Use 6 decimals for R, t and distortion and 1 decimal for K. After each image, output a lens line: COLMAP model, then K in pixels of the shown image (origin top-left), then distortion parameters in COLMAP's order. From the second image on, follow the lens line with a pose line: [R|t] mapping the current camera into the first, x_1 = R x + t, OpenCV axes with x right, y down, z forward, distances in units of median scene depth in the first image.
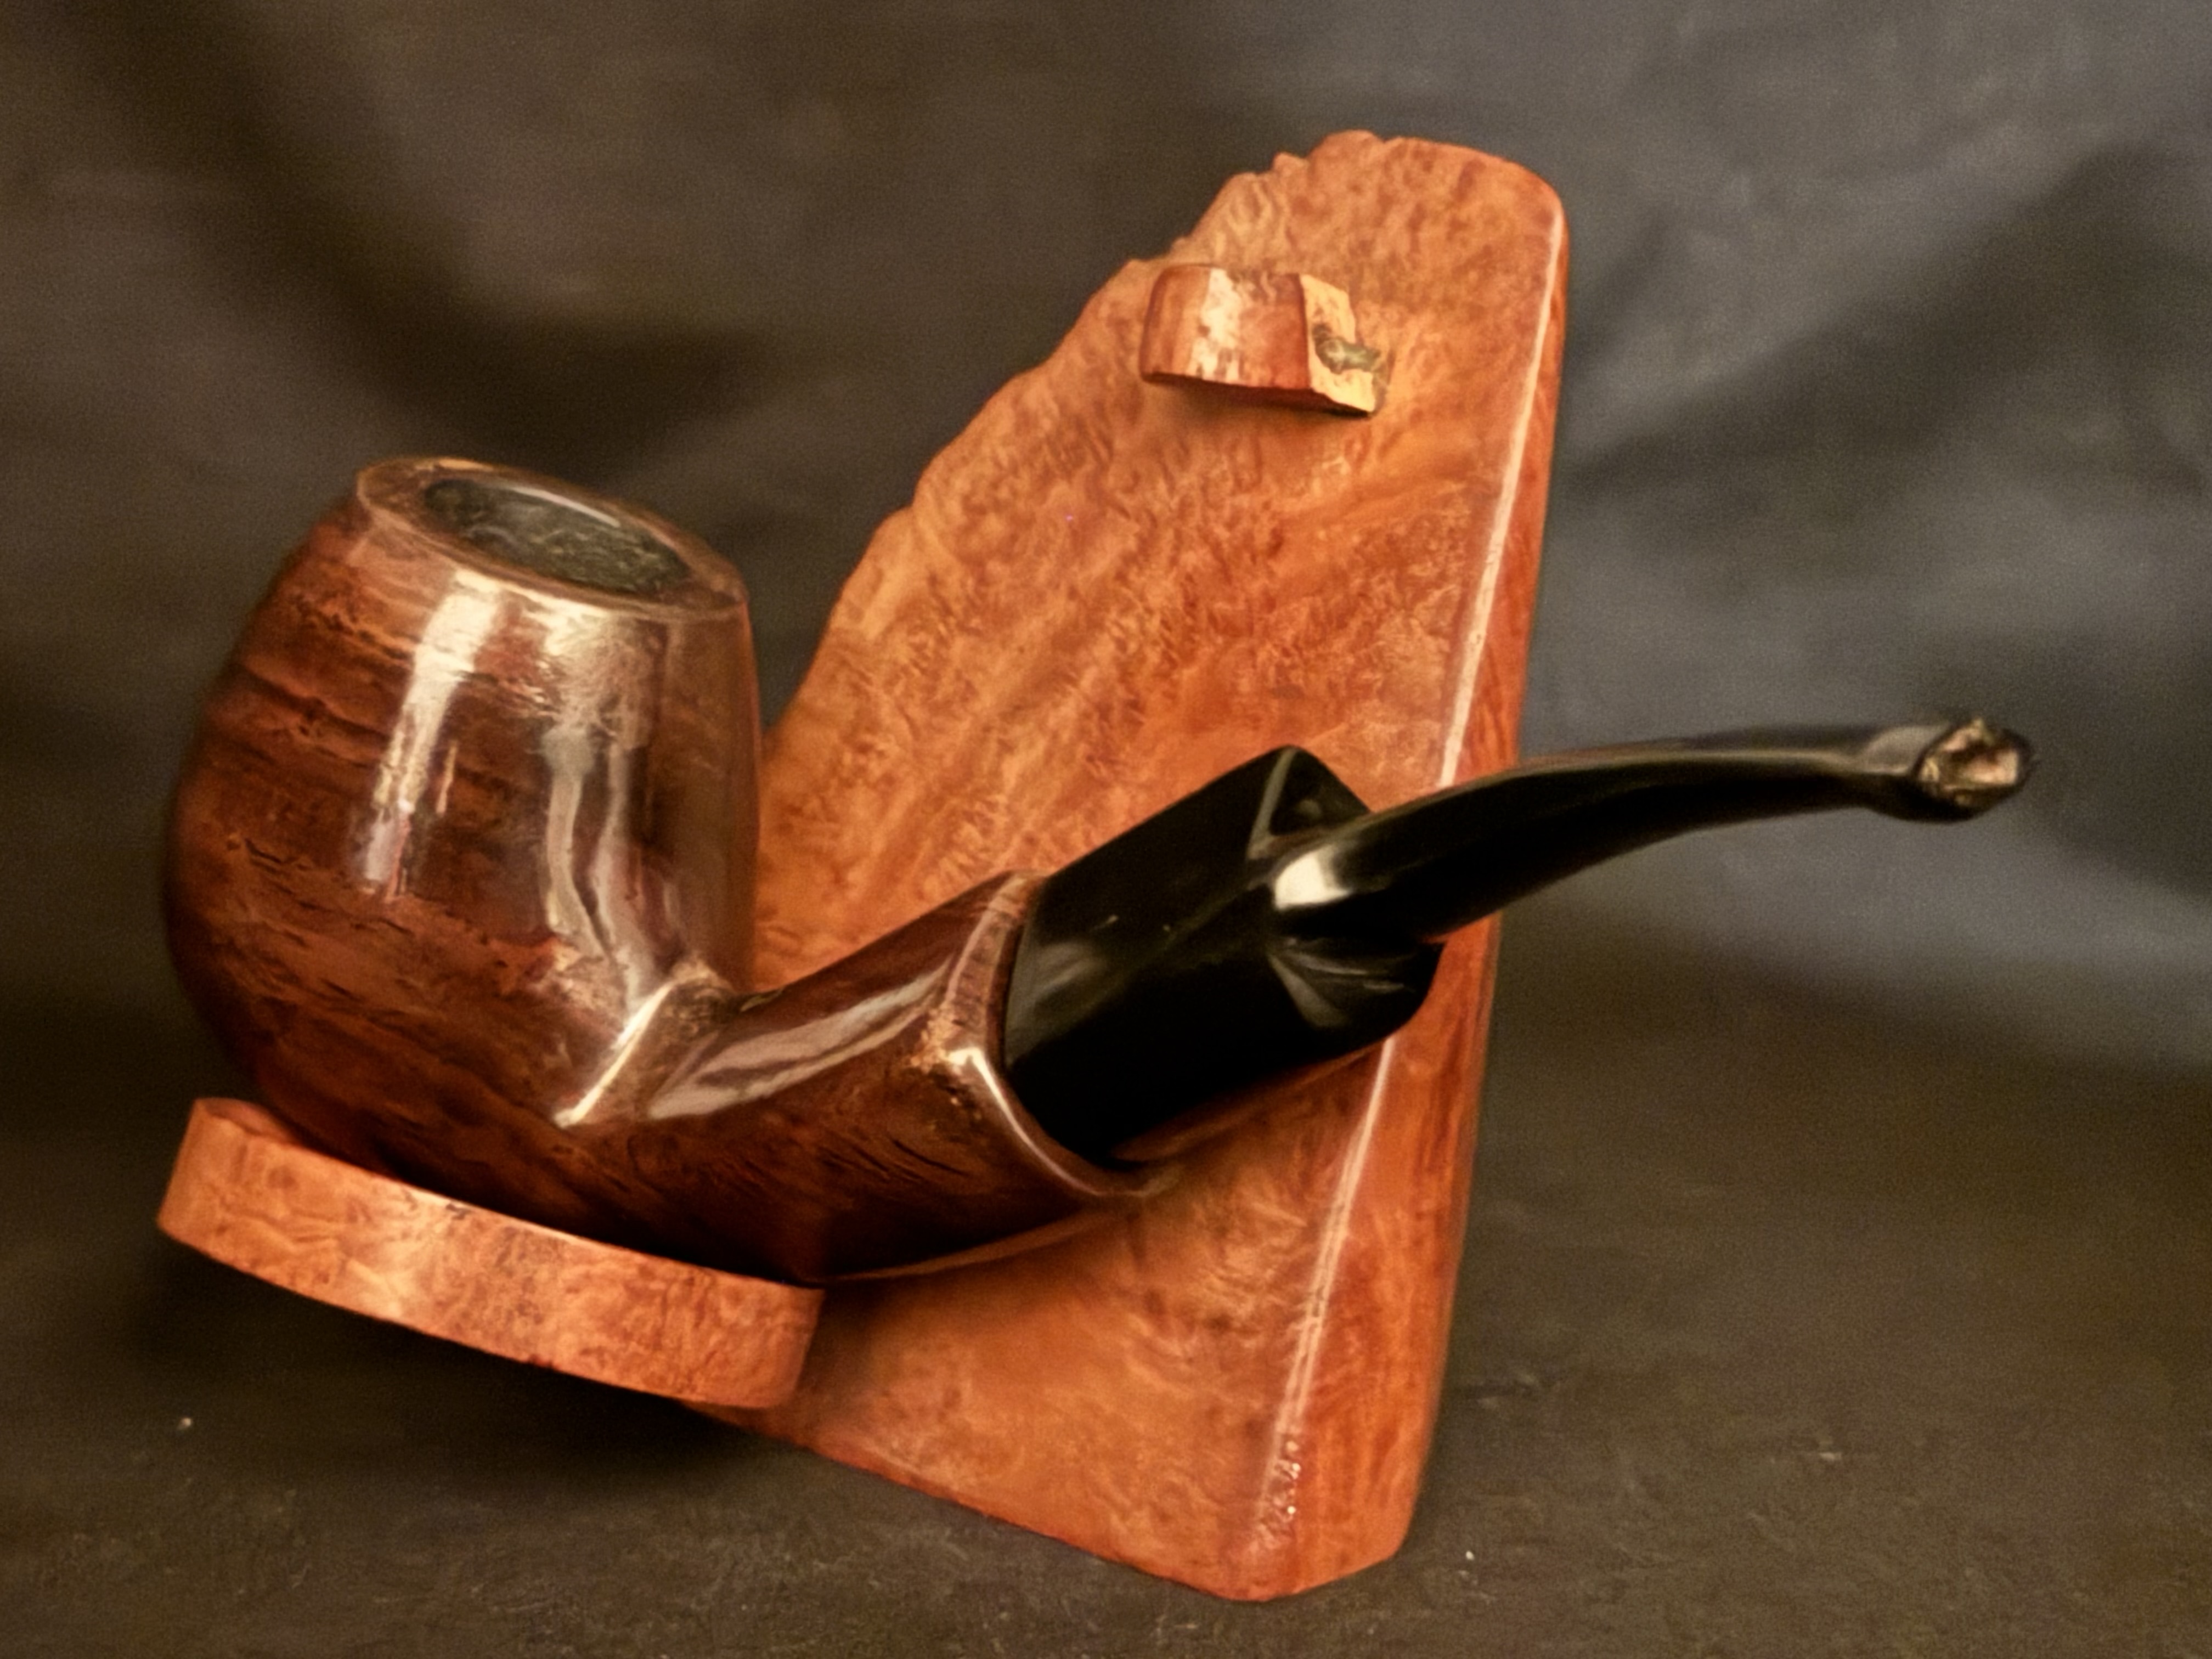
lens RADIAL K [[3677.1, 0, 1109.5], [0, 3677.1, 815.8], [0, 0, 1]] dist [0.146052, 0.000000]
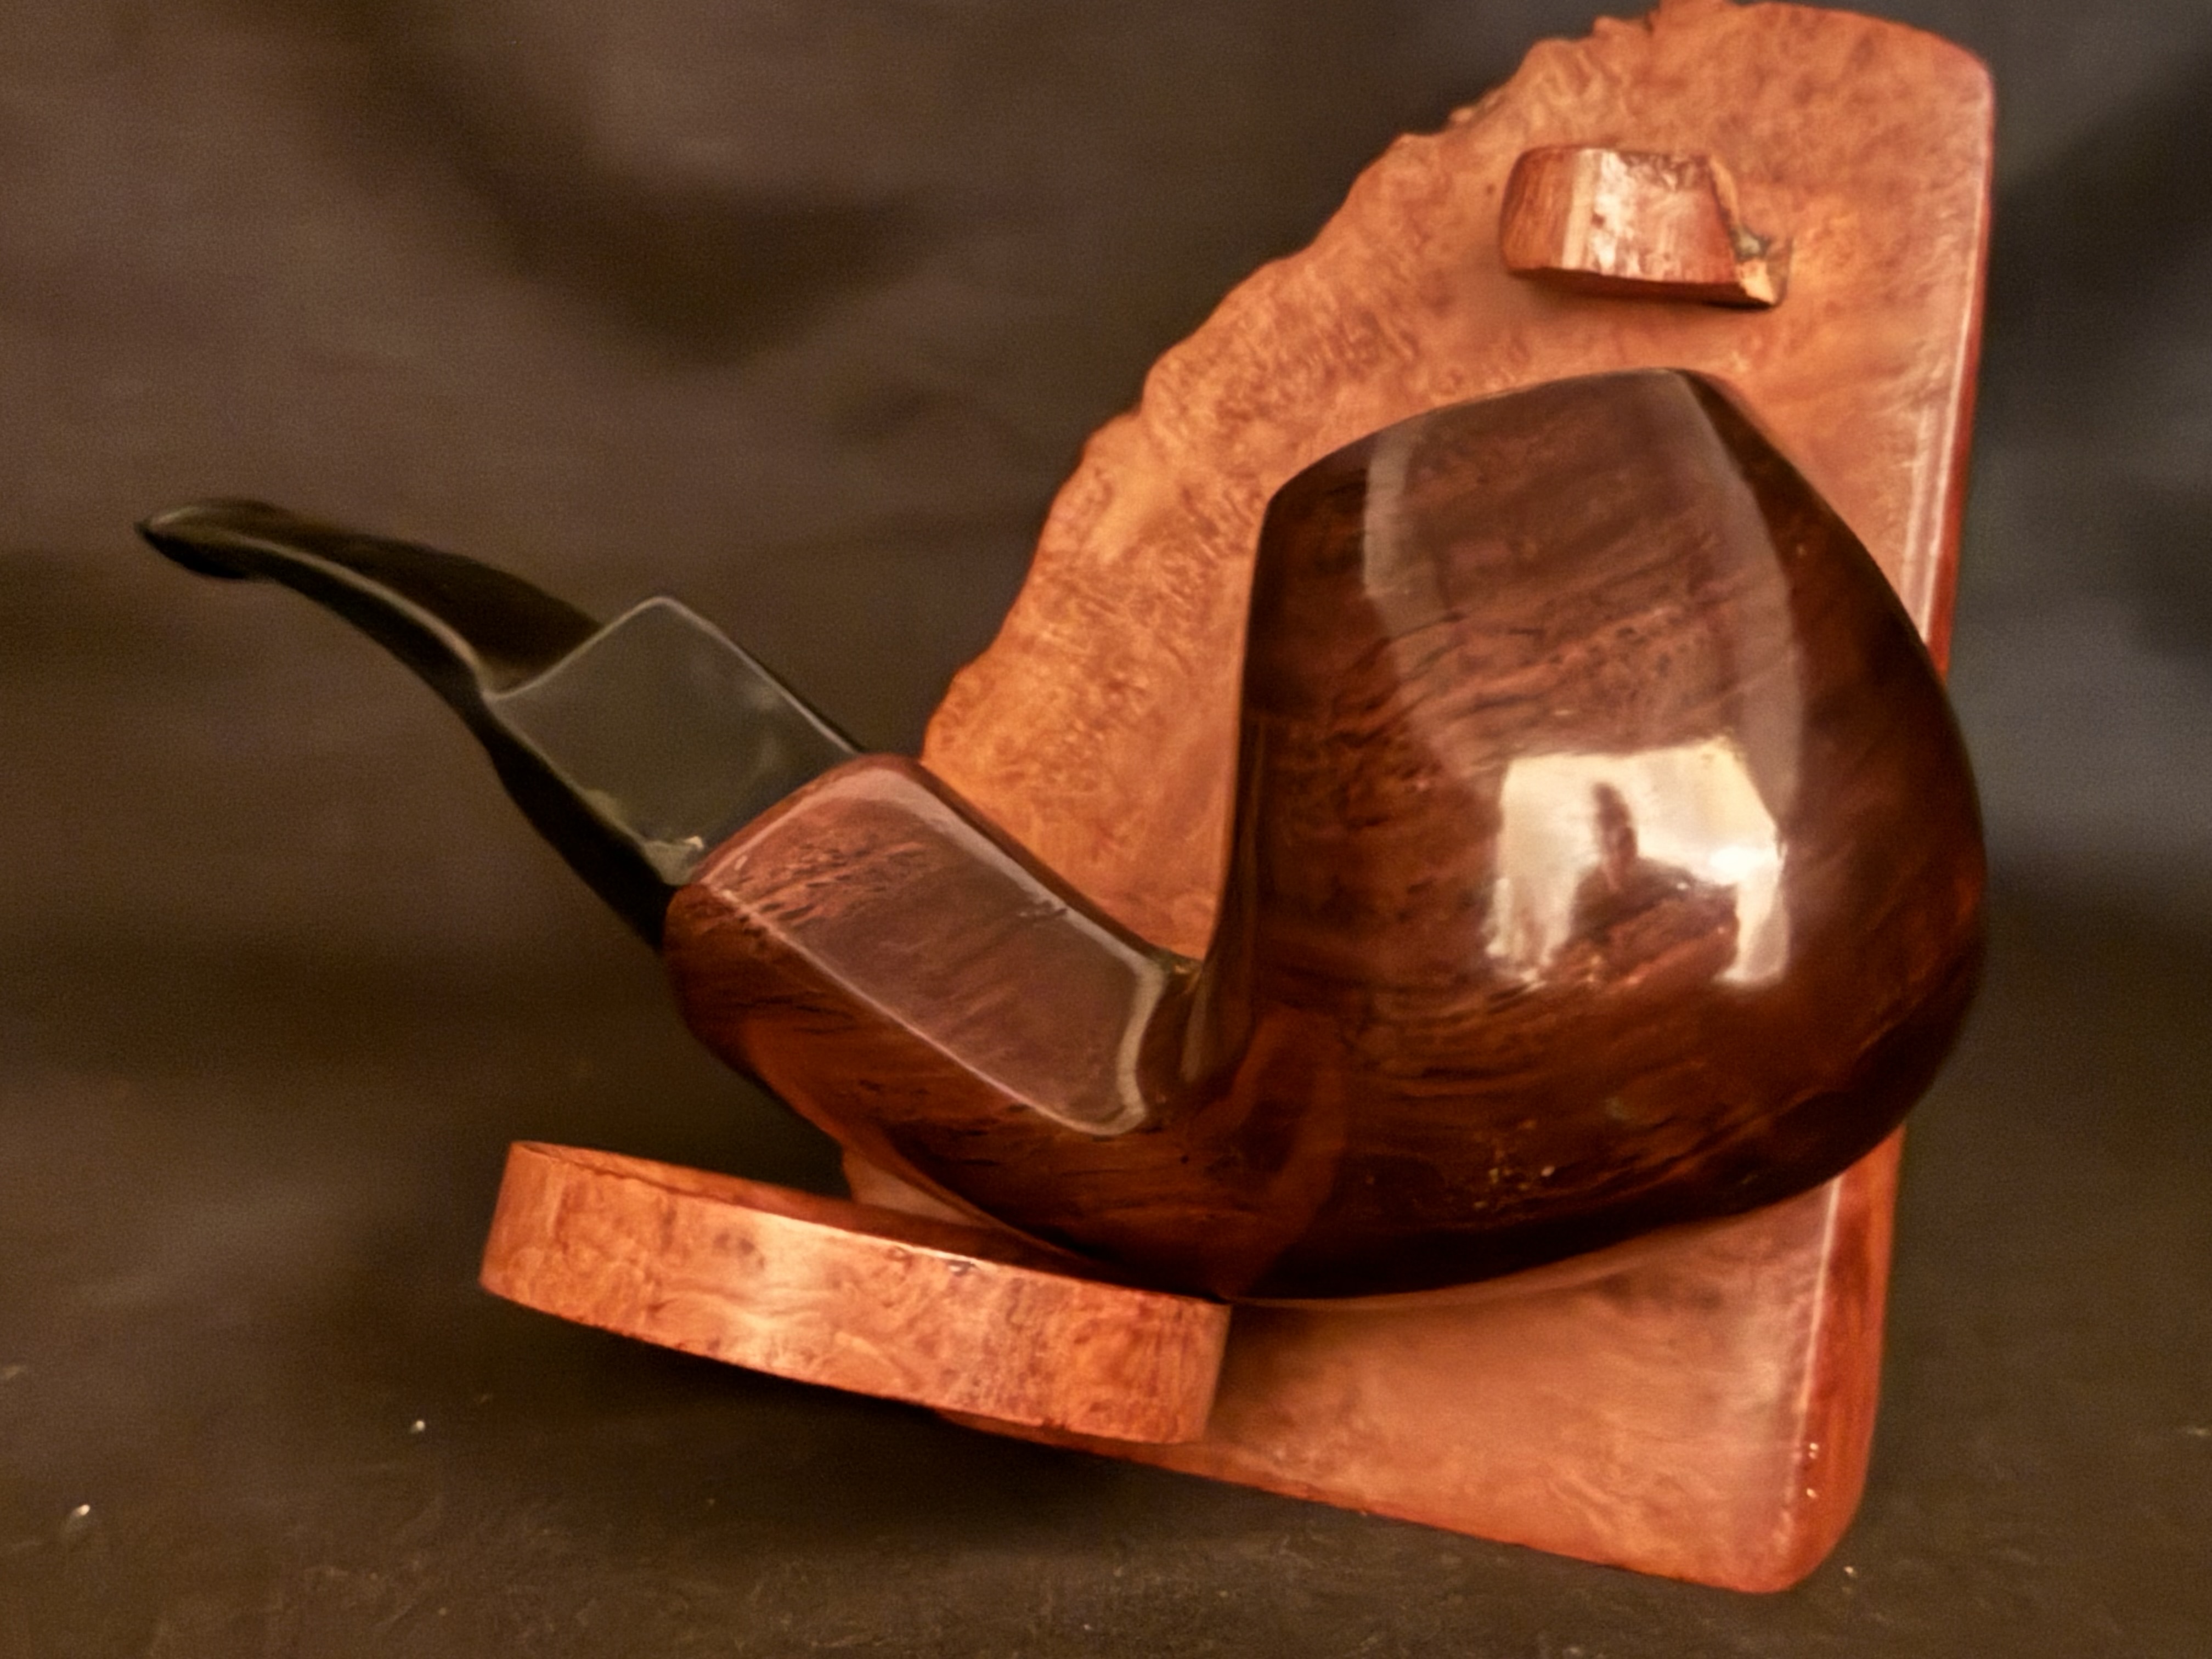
lens RADIAL K [[3677.1, 0, 1146.3], [0, 3677.1, 822.4], [0, 0, 1]] dist [0.146052, 0.000000]
pose [[0.955318, -0.065042, 0.288335, -0.355875], [0.046609, 0.996433, 0.070349, -0.053089], [-0.291882, -0.053767, 0.954942, 0.153216]]
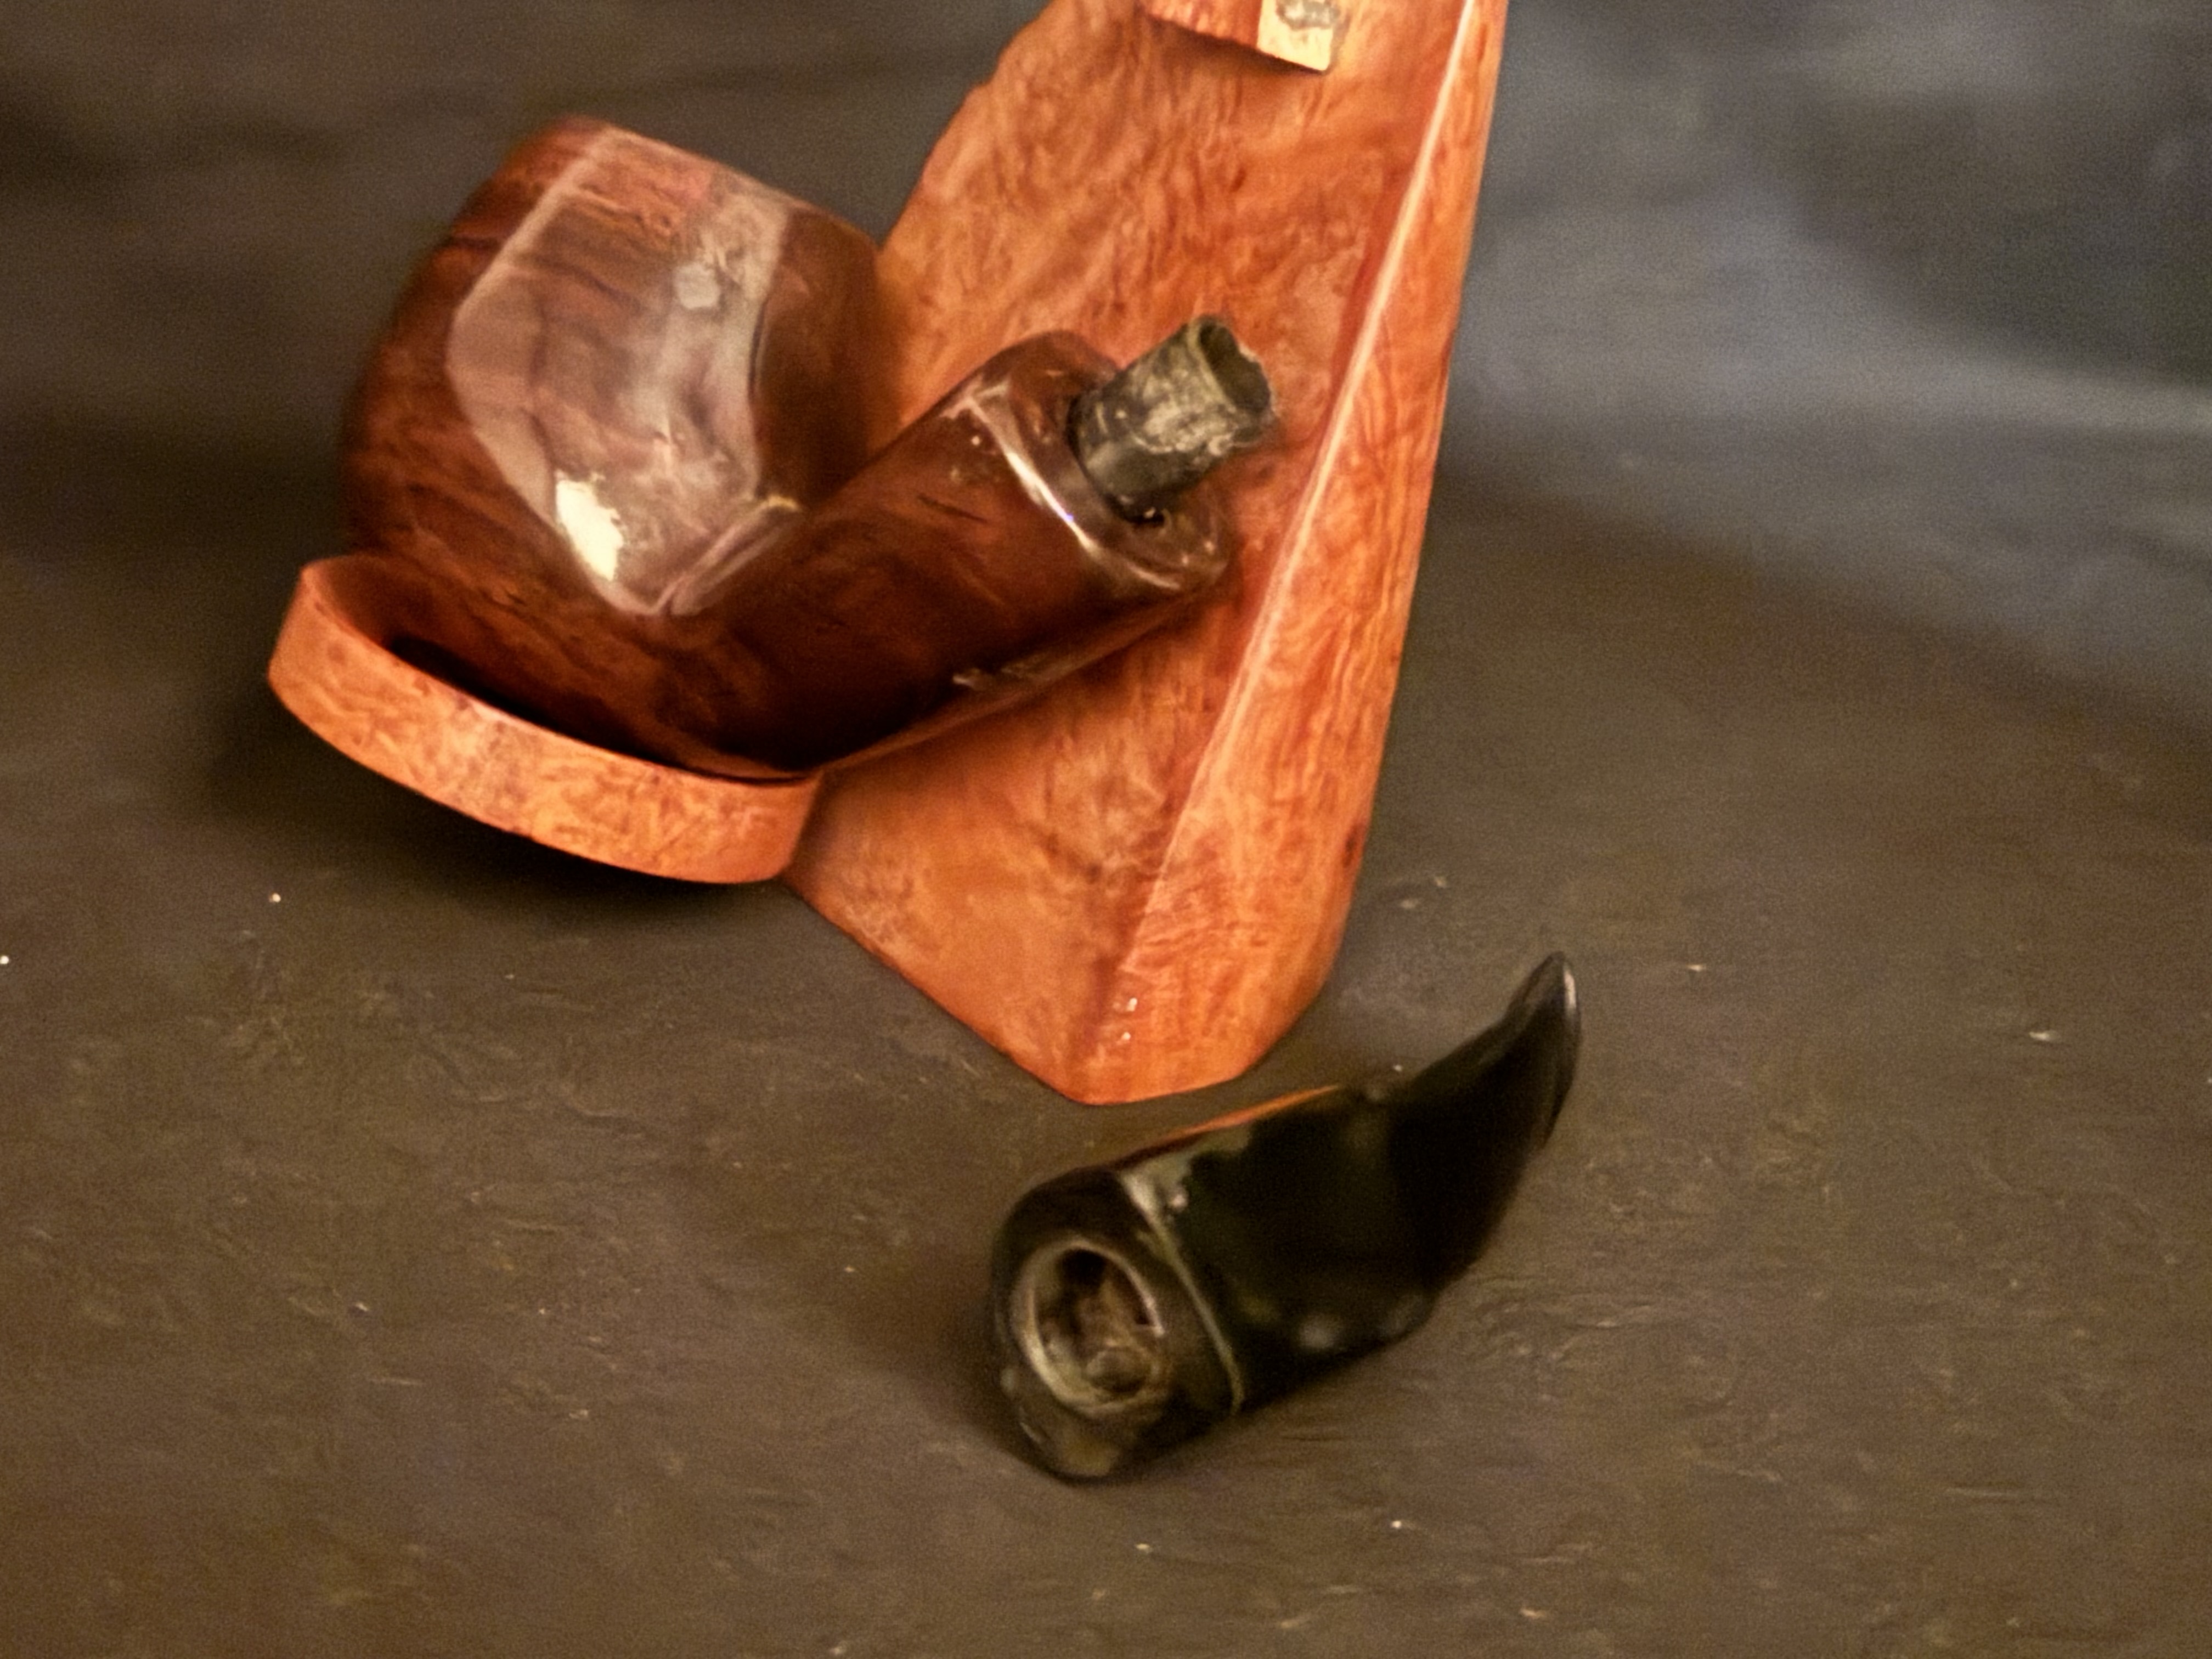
lens RADIAL K [[3677.1, 0, 1095.0], [0, 3677.1, 828.8], [0, 0, 1]] dist [0.146052, 0.000000]
pose [[0.969645, 0.132093, -0.205768, 0.259836], [-0.083882, 0.970156, 0.227512, -0.135332], [0.229680, -0.203345, 0.951787, -0.096821]]
